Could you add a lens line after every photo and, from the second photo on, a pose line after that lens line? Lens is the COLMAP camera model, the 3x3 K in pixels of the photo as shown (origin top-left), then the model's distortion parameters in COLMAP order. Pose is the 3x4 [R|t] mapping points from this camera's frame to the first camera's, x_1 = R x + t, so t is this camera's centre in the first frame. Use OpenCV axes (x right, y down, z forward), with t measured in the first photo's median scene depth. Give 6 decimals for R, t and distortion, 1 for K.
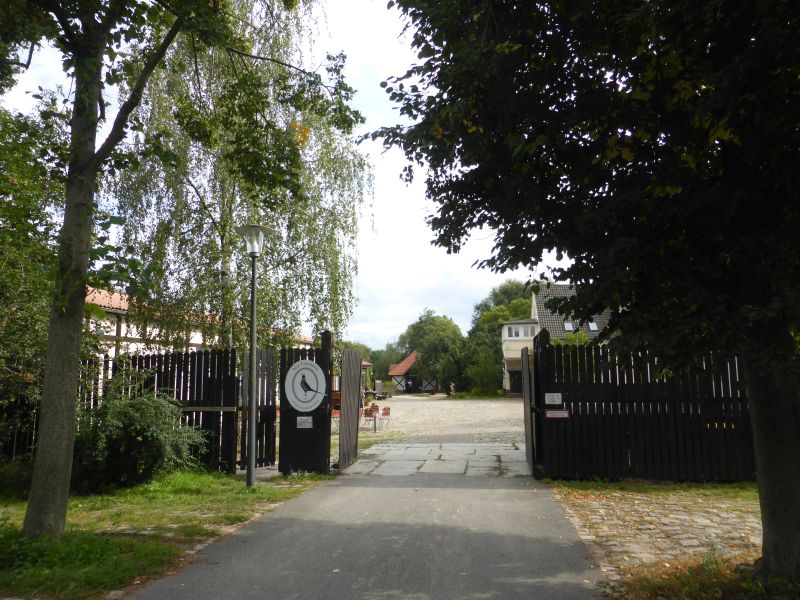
lens RADIAL K [[601.1, 0, 399.6], [0, 601.1, 301.0], [0, 0, 1]] dist [-0.007067, 0.002067]
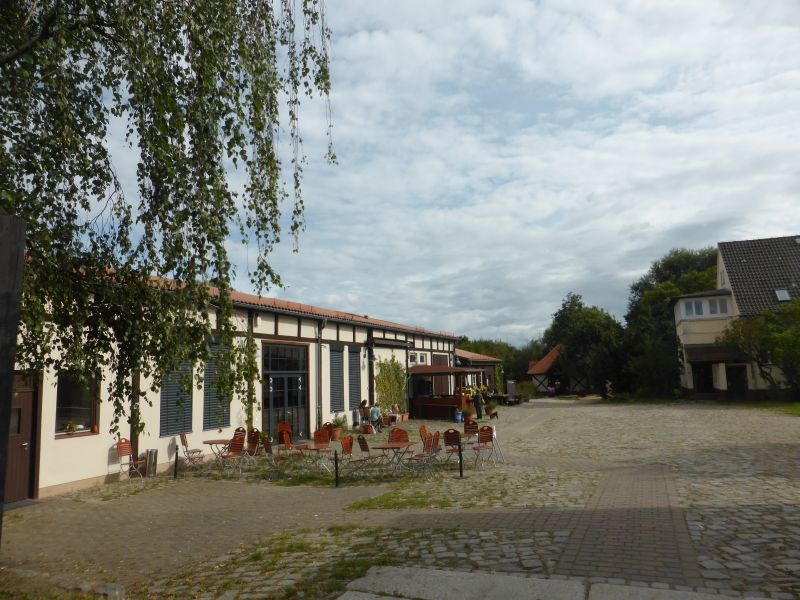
lens RADIAL K [[601.1, 0, 404.2], [0, 601.1, 298.1], [0, 0, 1]] dist [-0.007067, 0.002067]
pose [[0.971802, -0.055151, -0.229256, 0.015005], [0.053334, 0.998477, -0.014116, 0.025765], [0.229686, 0.001491, 0.973264, 0.182708]]
